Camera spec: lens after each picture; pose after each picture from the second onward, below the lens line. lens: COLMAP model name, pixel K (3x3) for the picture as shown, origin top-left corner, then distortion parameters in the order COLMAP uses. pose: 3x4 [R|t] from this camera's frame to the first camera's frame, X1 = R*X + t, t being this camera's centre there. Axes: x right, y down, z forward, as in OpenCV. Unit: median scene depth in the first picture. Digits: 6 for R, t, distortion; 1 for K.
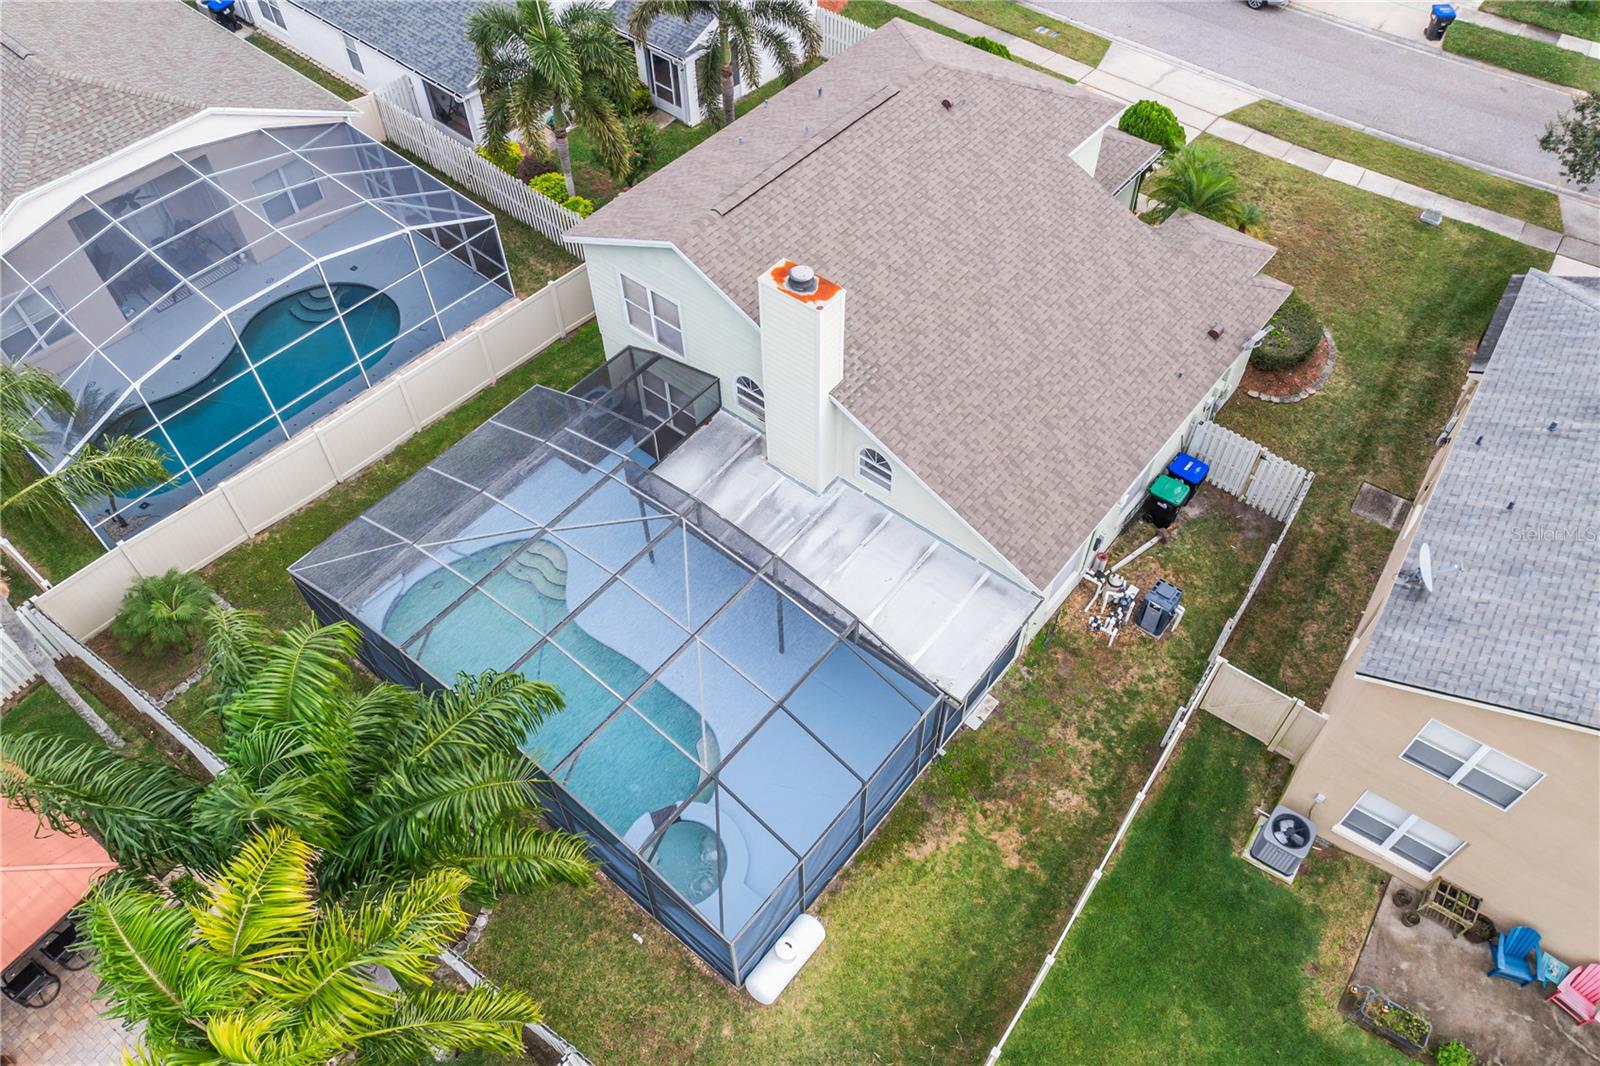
lens RADIAL K [[1136.7, 0, 804.6], [0, 1136.7, 537.7], [0, 0, 1]] dist [-0.025817, -0.001925]
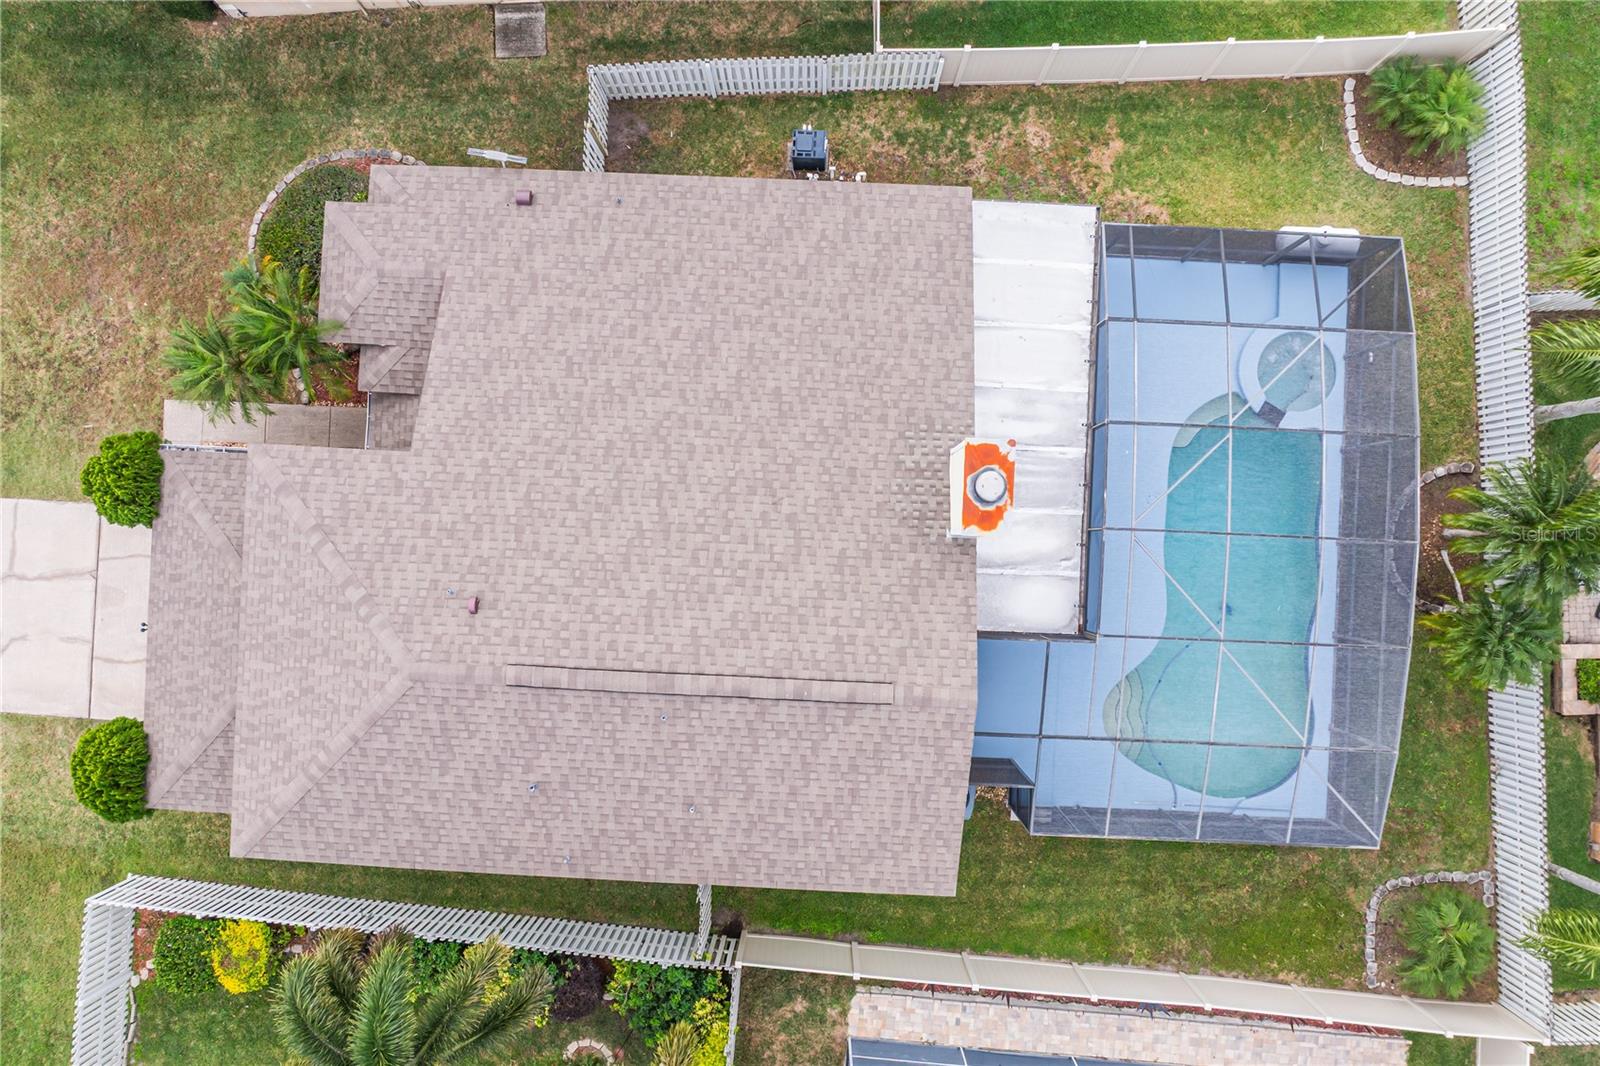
lens RADIAL K [[1136.7, 0, 804.7], [0, 1136.7, 536.0], [0, 0, 1]] dist [-0.025817, -0.001925]
pose [[-0.594446, -0.803899, 0.019483, 0.028373], [0.638972, -0.457503, 0.618390, -0.730236], [-0.488210, 0.380048, 0.785630, 0.369560]]
